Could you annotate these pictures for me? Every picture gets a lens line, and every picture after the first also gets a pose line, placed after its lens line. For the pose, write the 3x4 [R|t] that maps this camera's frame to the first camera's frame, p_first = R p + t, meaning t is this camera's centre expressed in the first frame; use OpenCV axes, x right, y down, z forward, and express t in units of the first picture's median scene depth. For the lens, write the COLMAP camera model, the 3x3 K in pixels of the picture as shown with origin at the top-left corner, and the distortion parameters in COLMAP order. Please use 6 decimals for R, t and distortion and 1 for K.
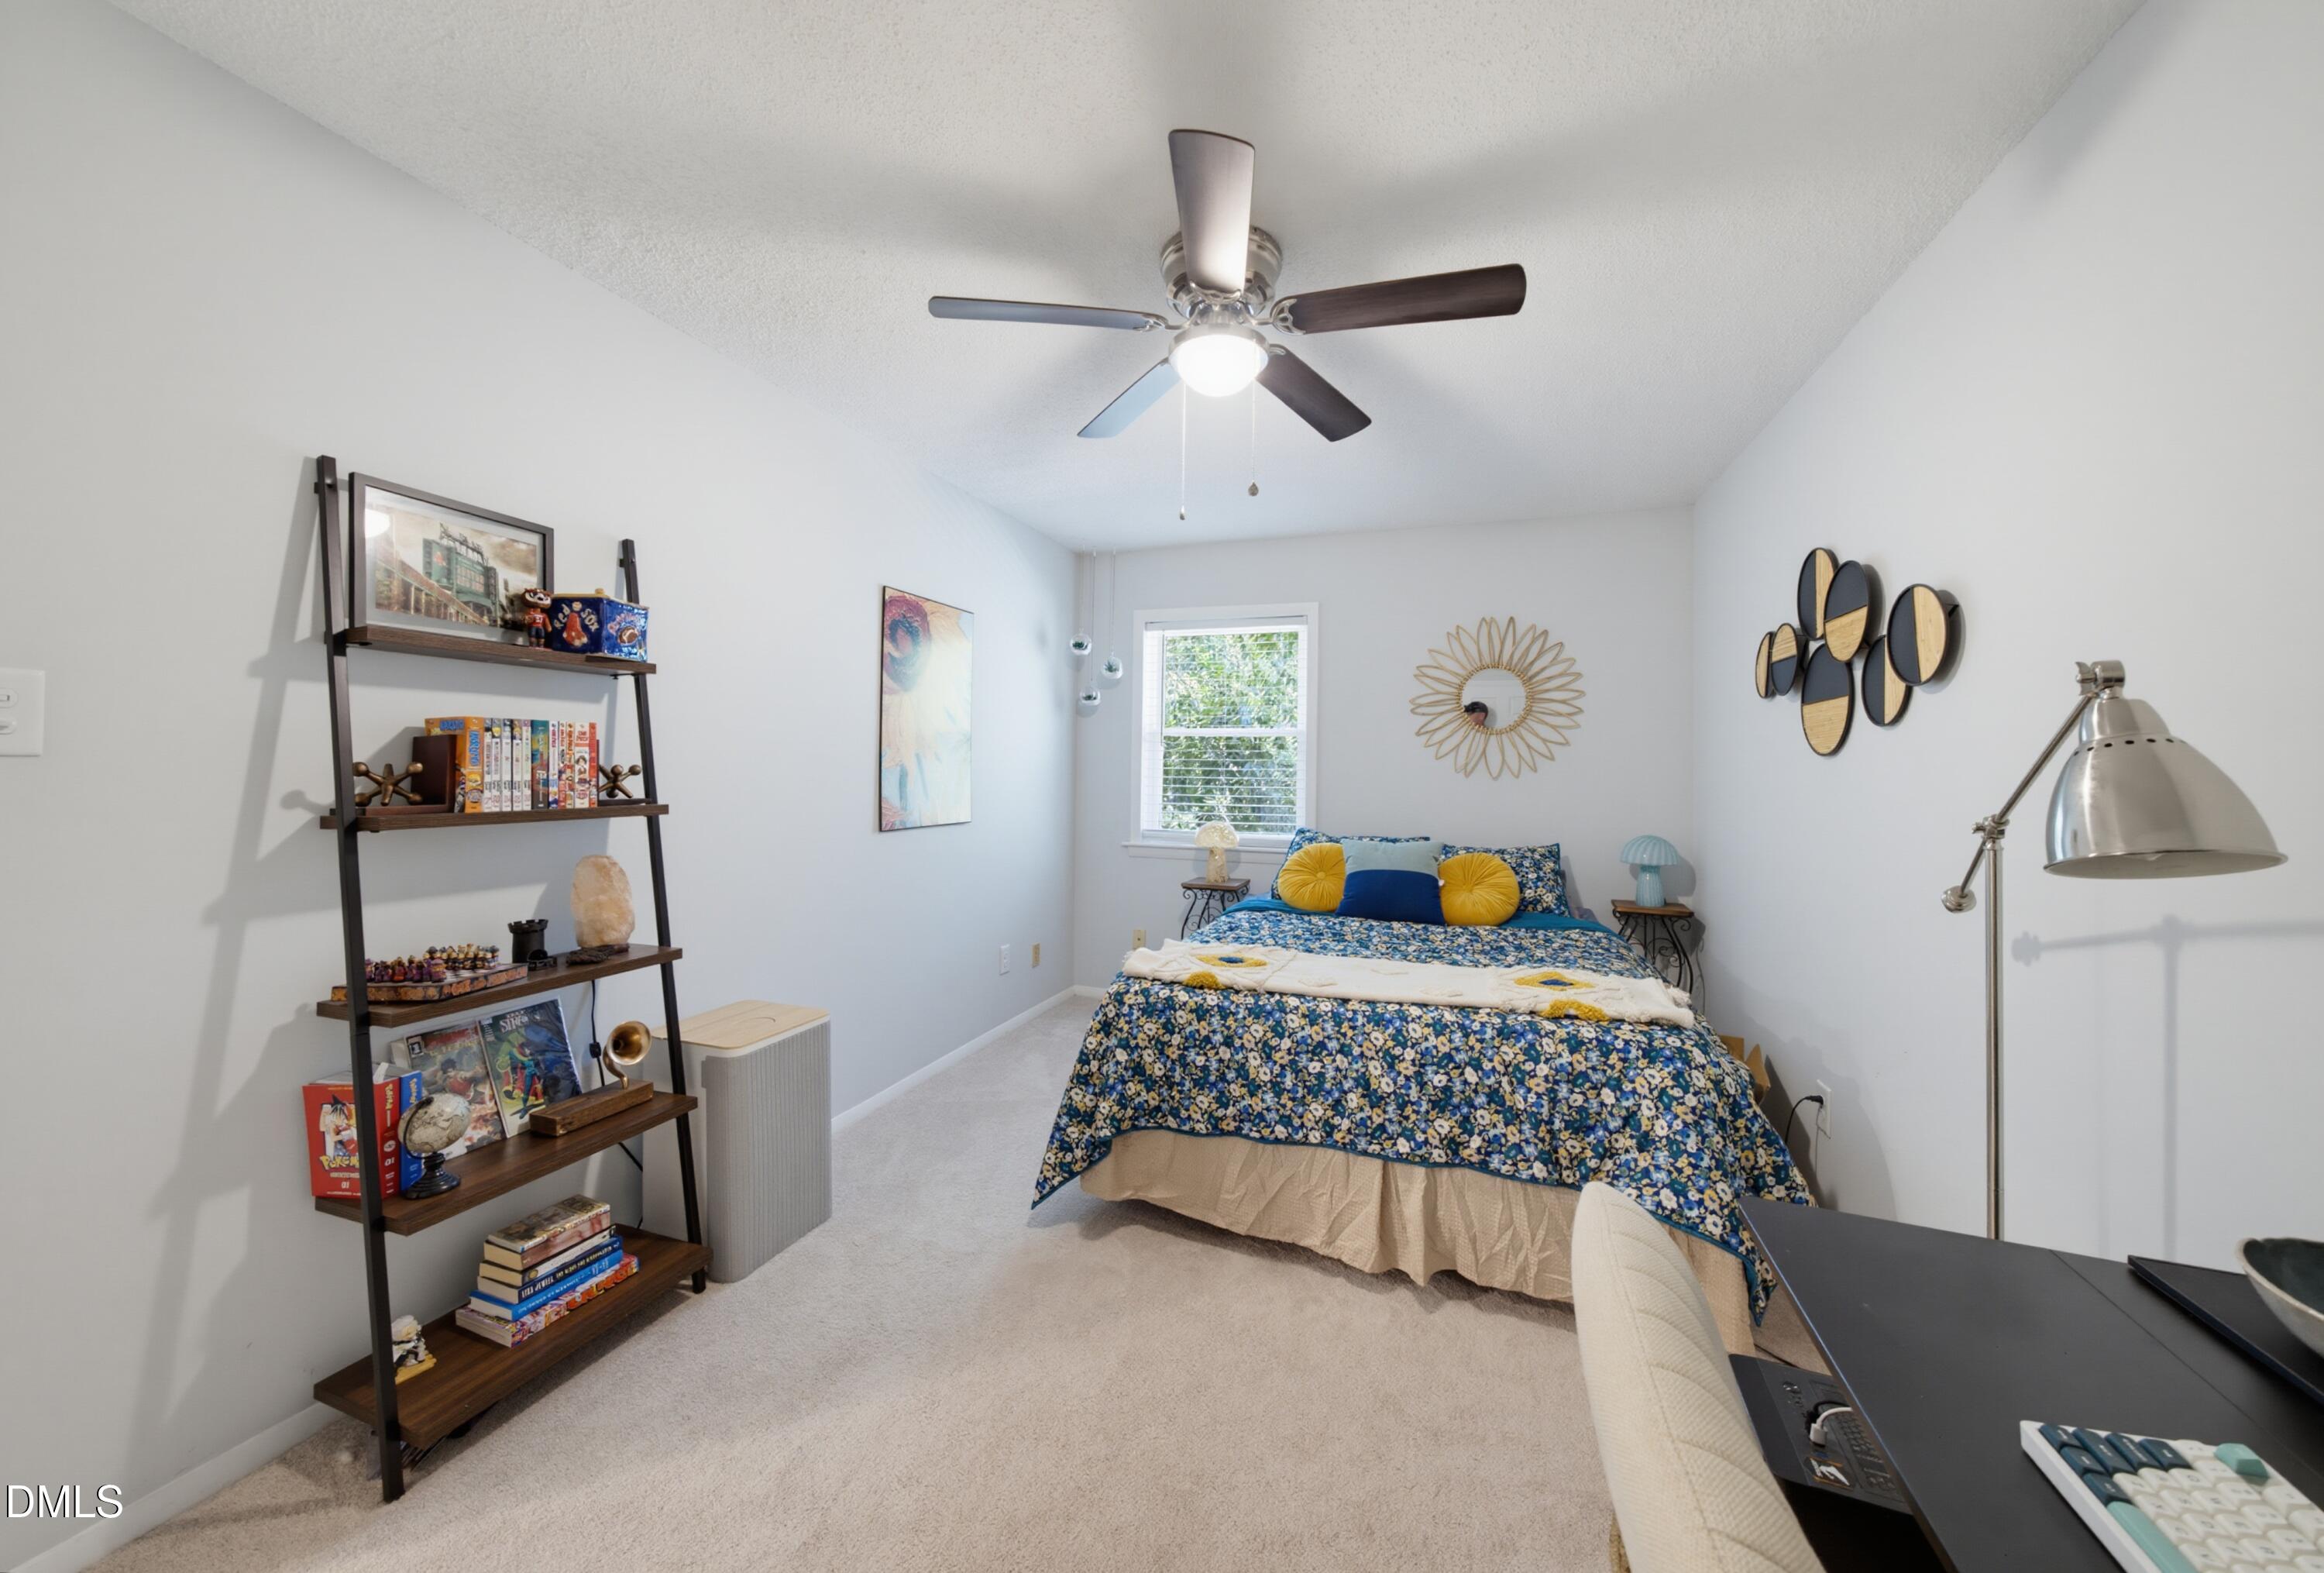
lens RADIAL K [[785.0, 0, 1168.9], [0, 785.0, 769.7], [0, 0, 1]] dist [-0.000675, 0.000090]
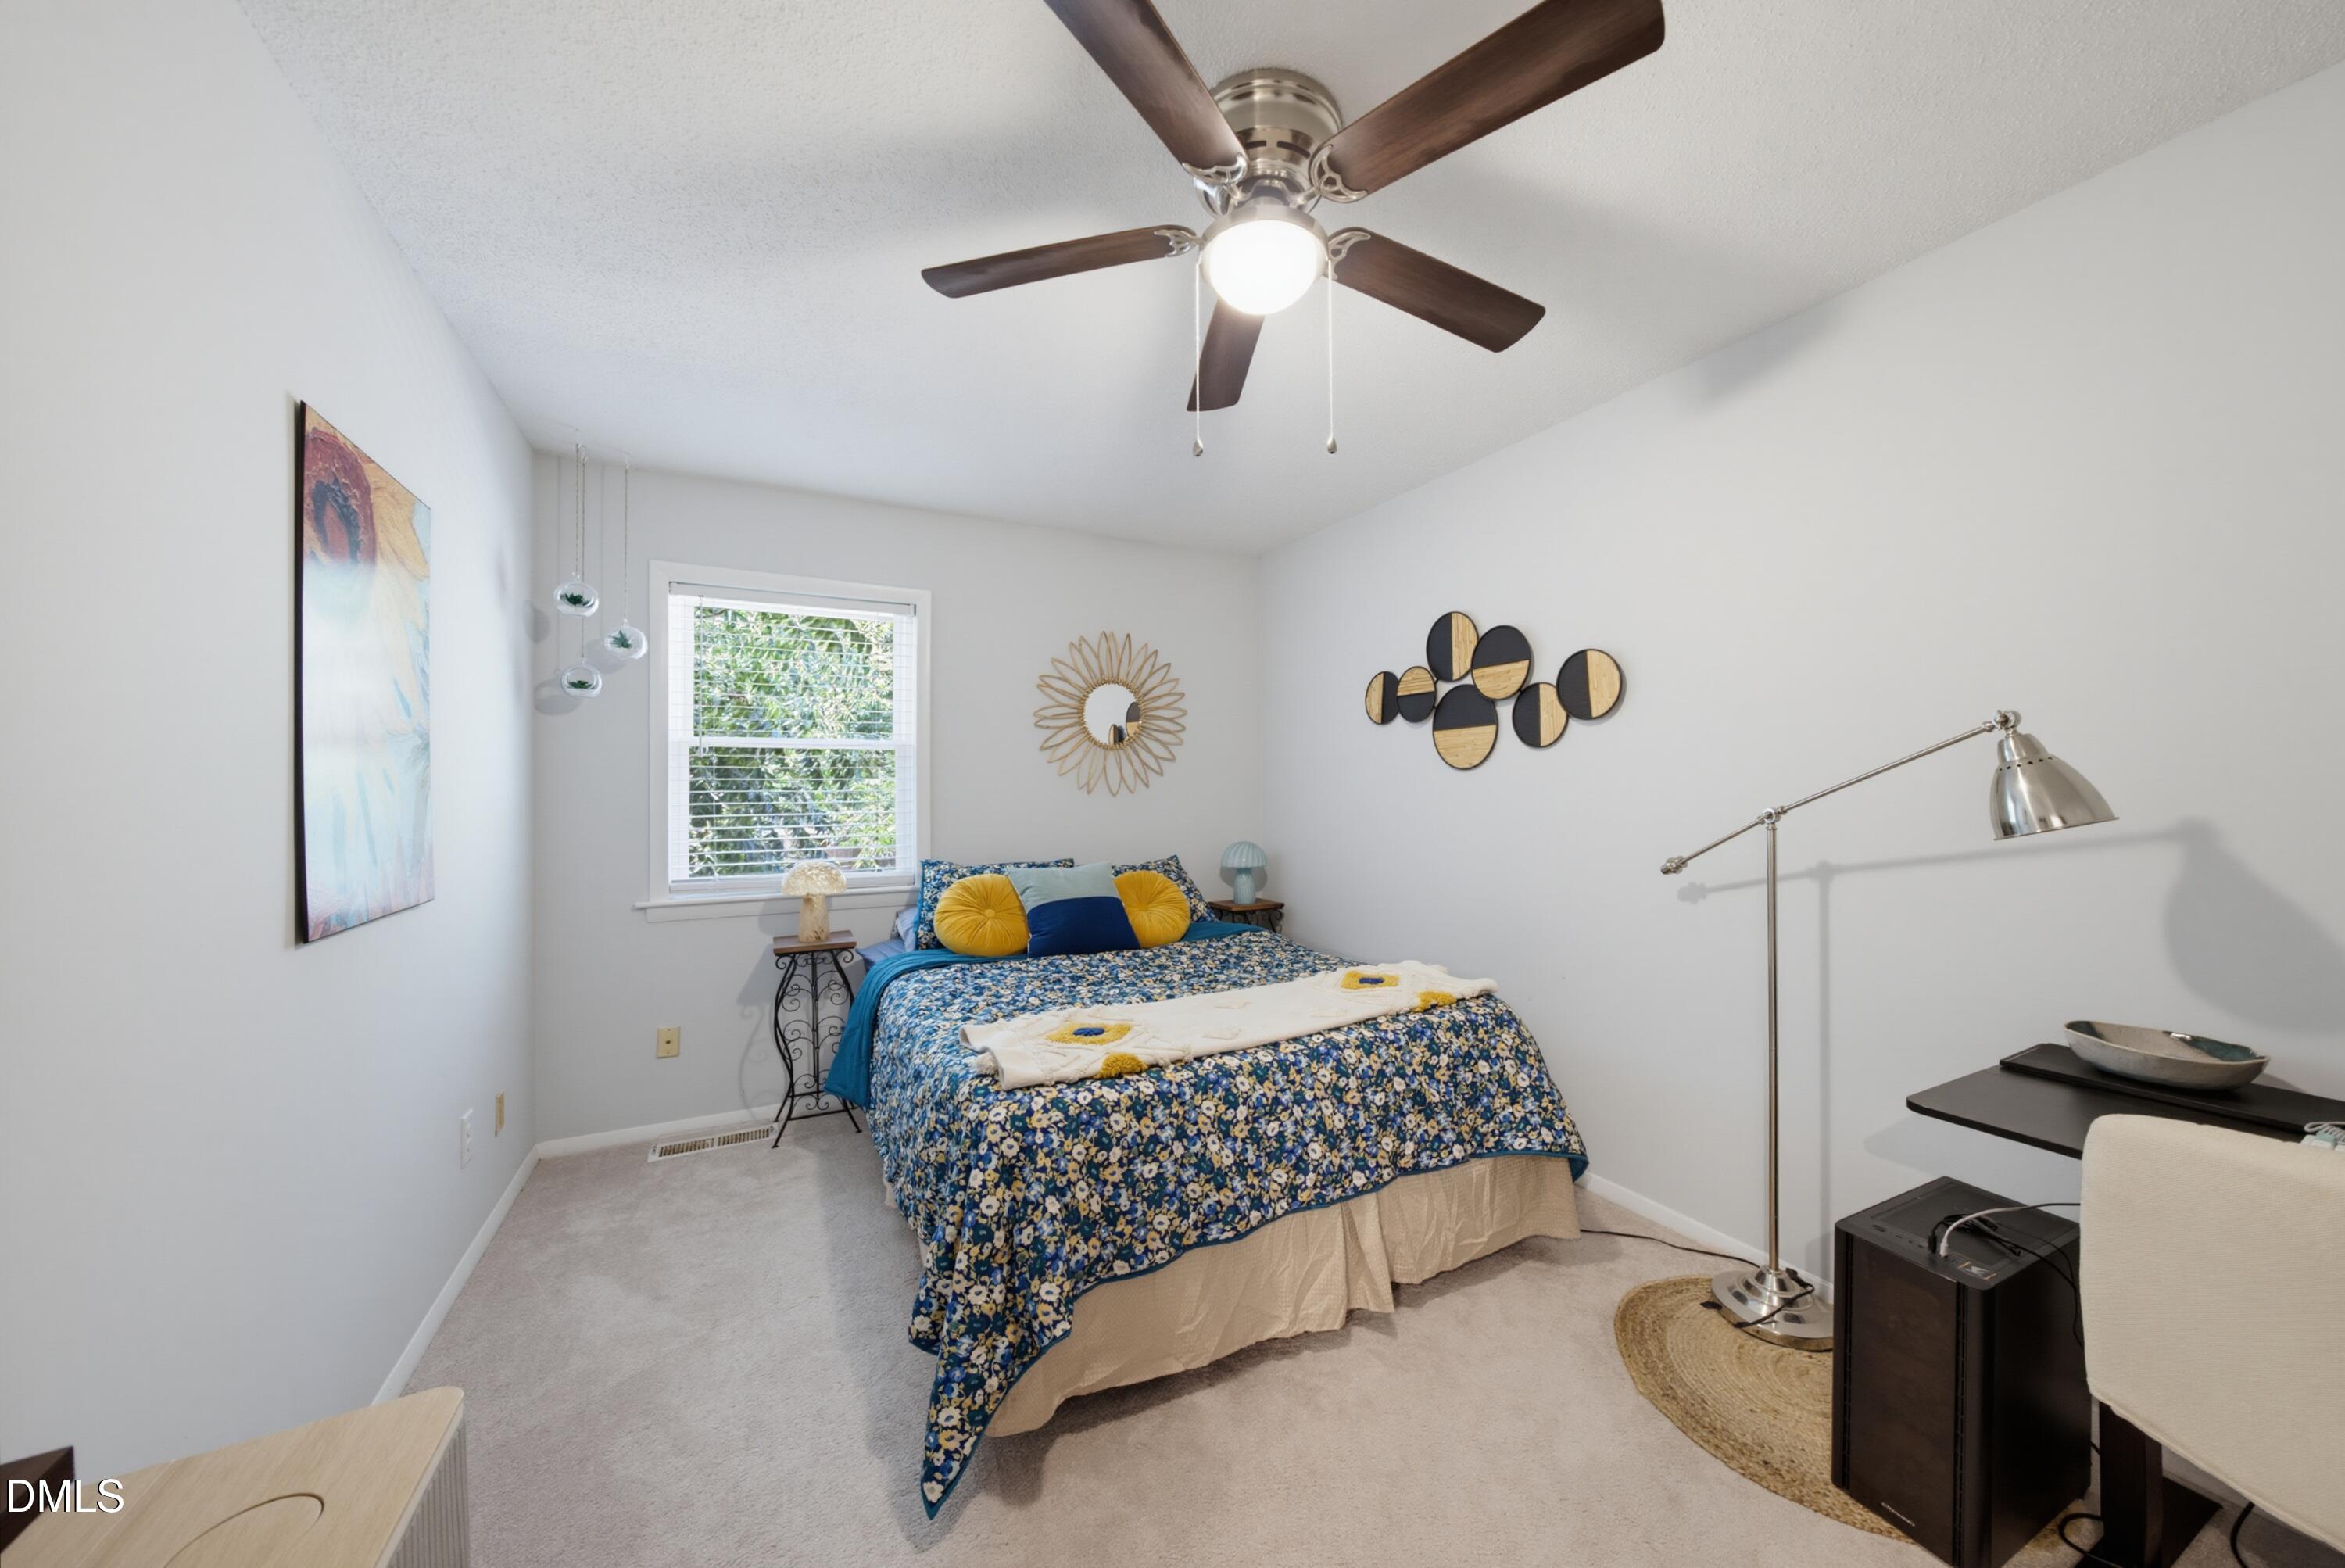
lens RADIAL K [[808.0, 0, 1173.5], [0, 808.0, 784.5], [0, 0, 1]] dist [-0.006580, 0.001605]
pose [[0.683411, -0.015232, 0.729875, -0.517141], [0.018412, 0.999824, 0.003626, -0.007143], [-0.729802, 0.010960, 0.683571, 0.447848]]
